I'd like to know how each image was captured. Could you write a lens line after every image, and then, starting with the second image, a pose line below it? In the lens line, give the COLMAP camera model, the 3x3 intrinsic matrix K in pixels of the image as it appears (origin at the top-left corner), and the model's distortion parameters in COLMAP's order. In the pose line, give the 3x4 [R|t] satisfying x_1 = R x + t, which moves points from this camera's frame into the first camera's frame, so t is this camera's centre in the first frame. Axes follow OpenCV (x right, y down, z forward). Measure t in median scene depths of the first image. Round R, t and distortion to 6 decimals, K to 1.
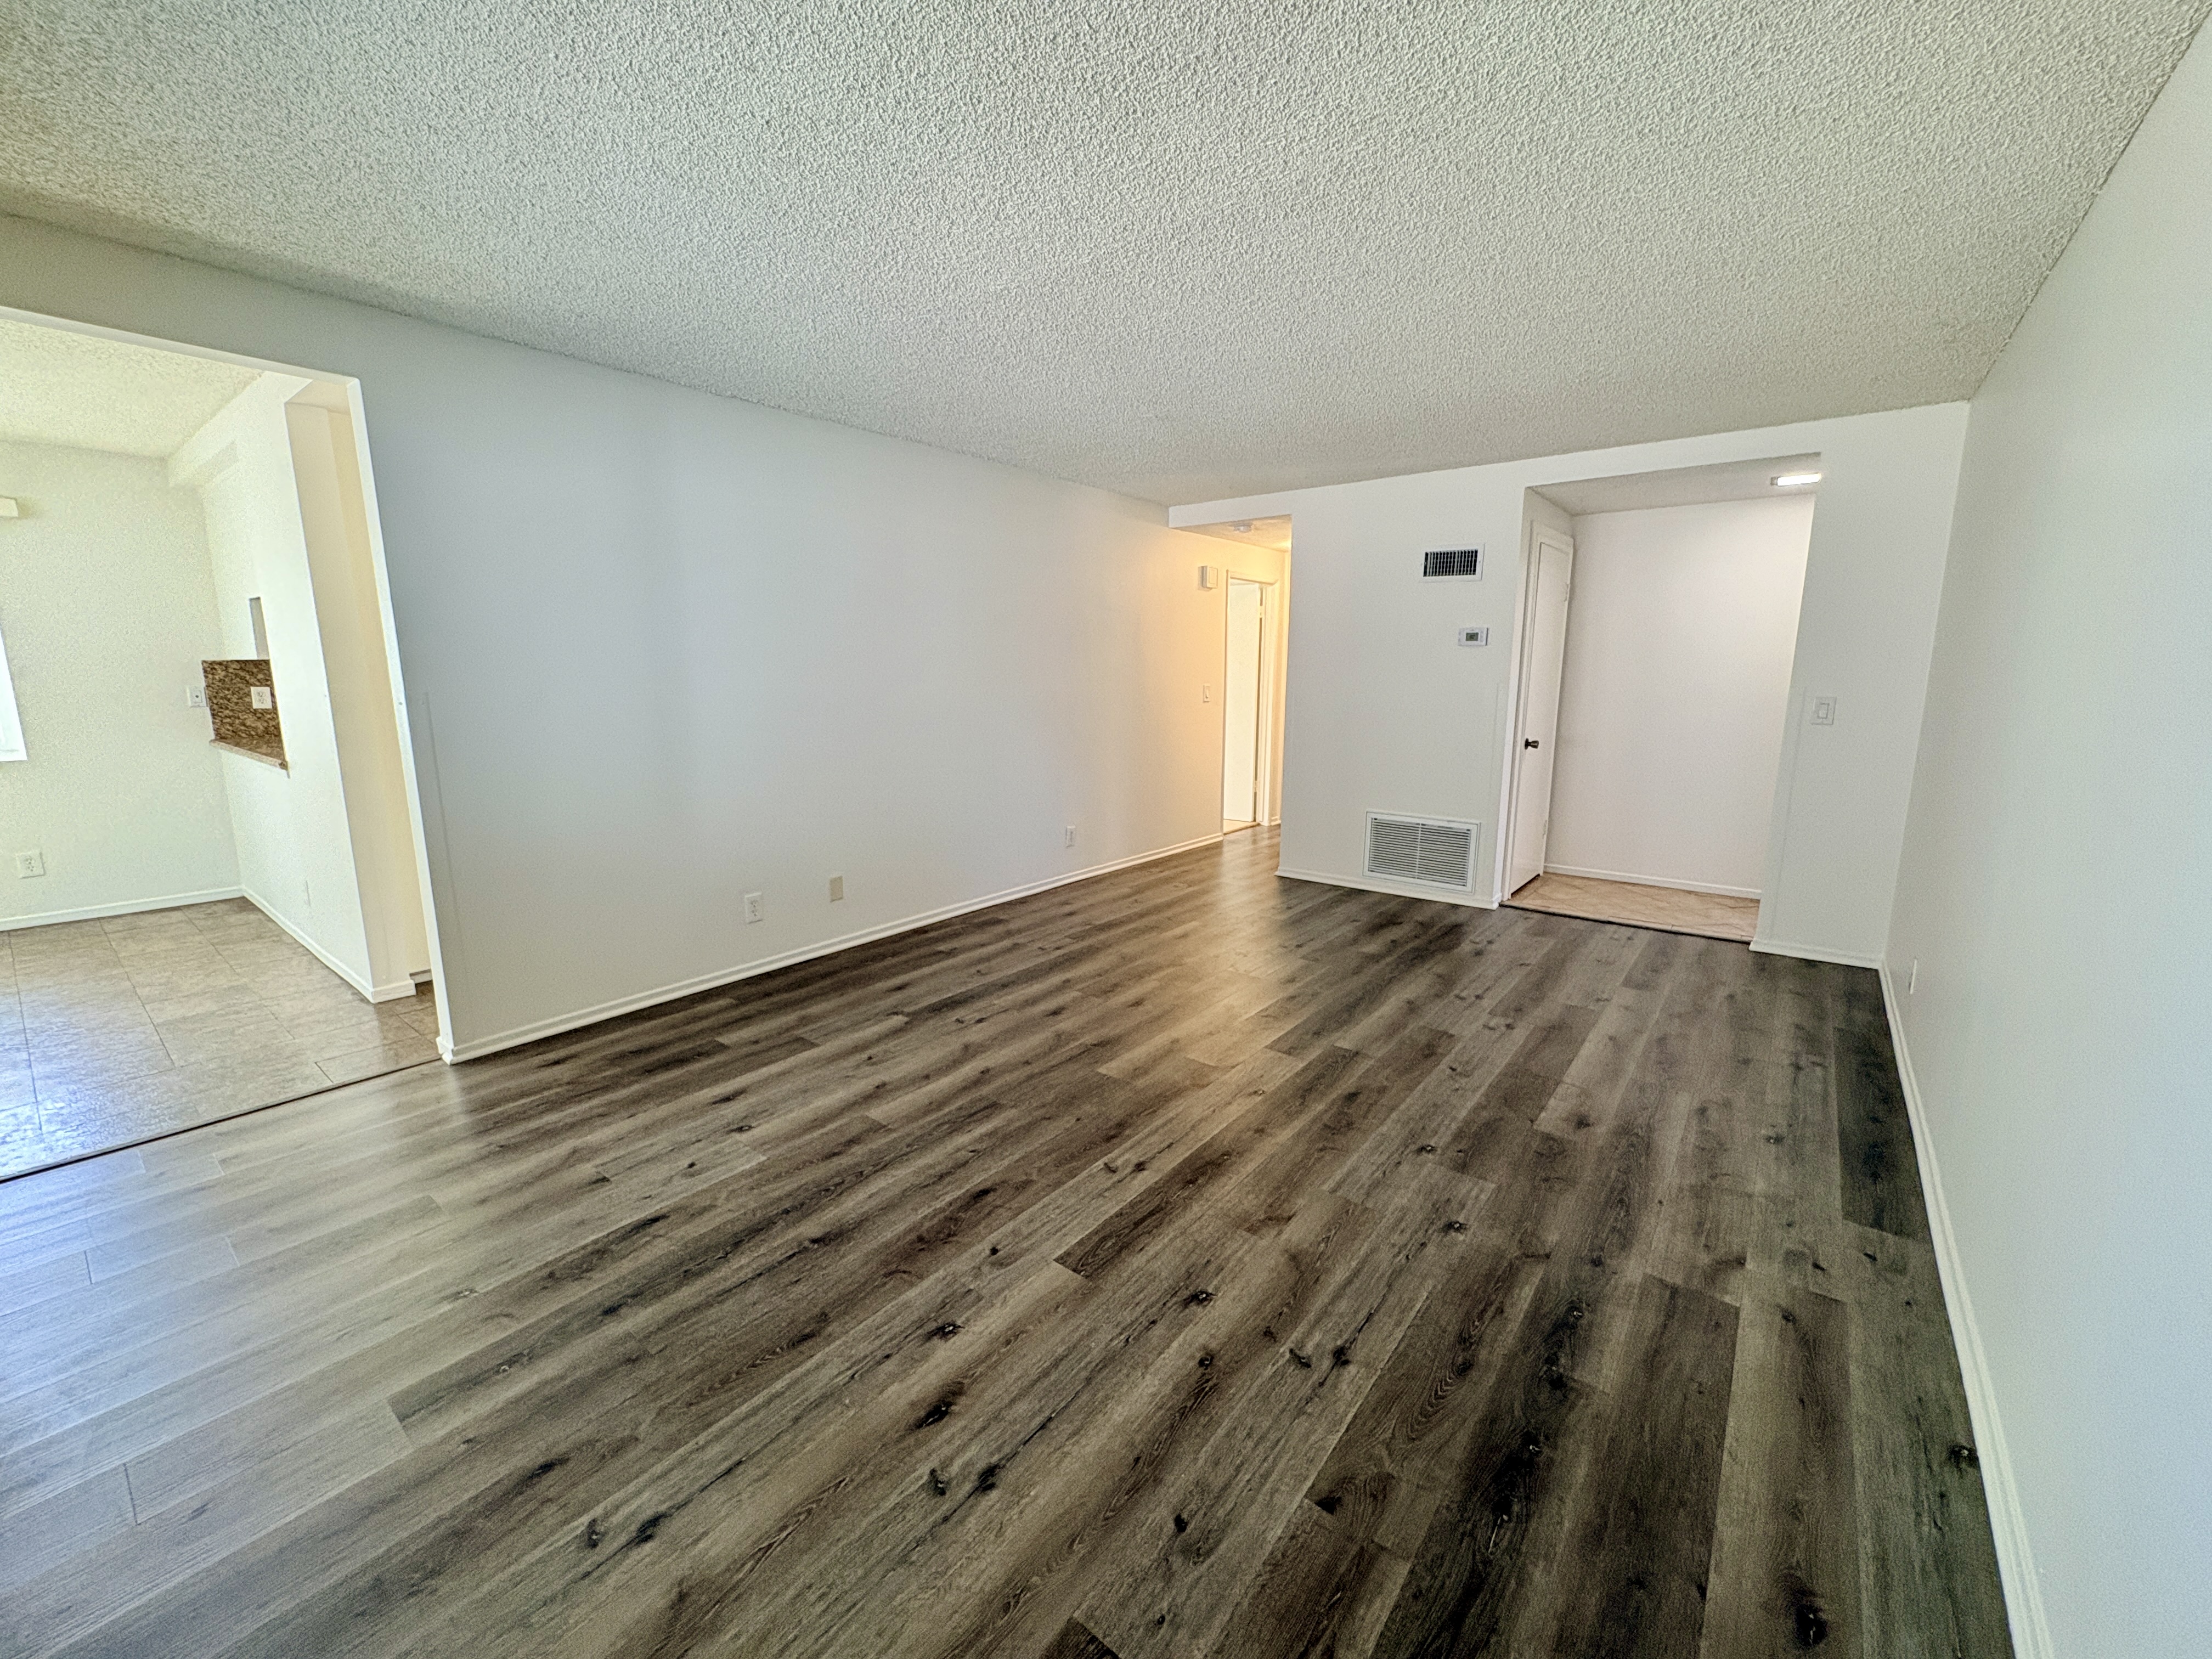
lens RADIAL K [[892.1, 0, 1106.0], [0, 892.1, 829.5], [0, 0, 1]] dist [0.001544, 0.000305]
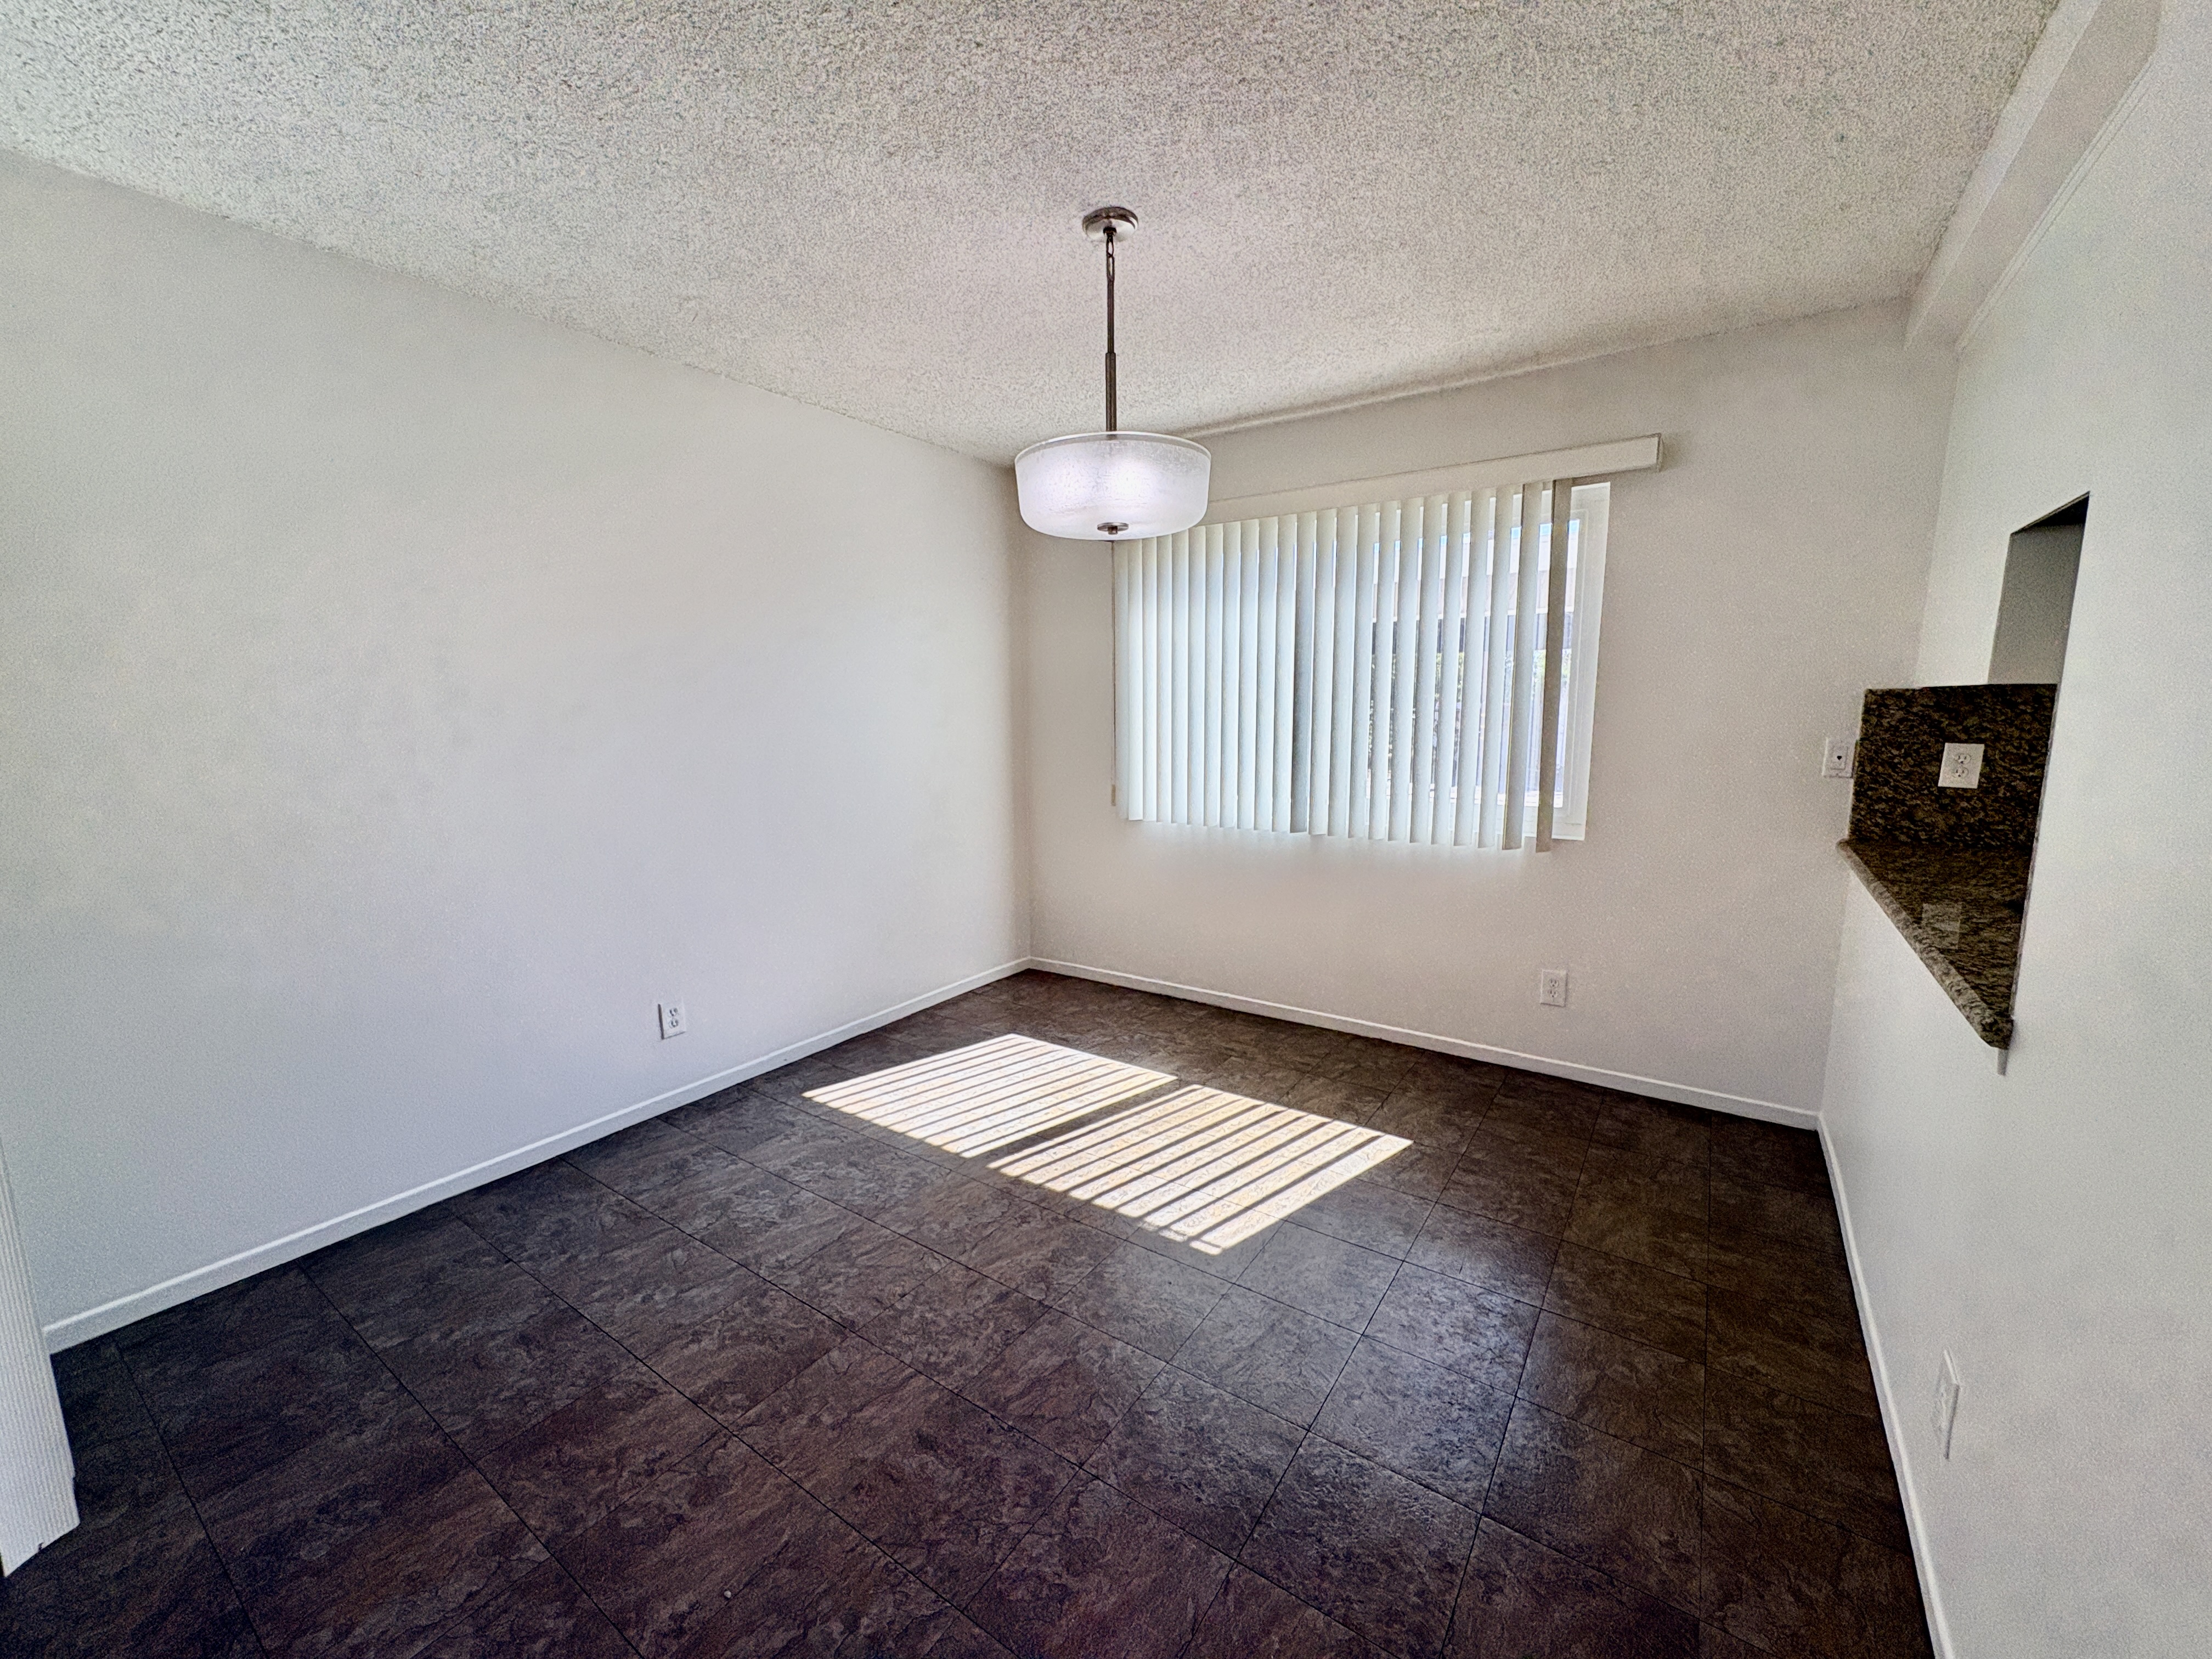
lens RADIAL K [[869.7, 0, 1106.0], [0, 869.7, 829.5], [0, 0, 1]] dist [-0.000449, 0.000070]
pose [[0.058672, 0.137171, -0.988808, -0.520998], [-0.169861, 0.977442, 0.125516, -0.097511], [0.983720, 0.160595, 0.080649, 0.531264]]
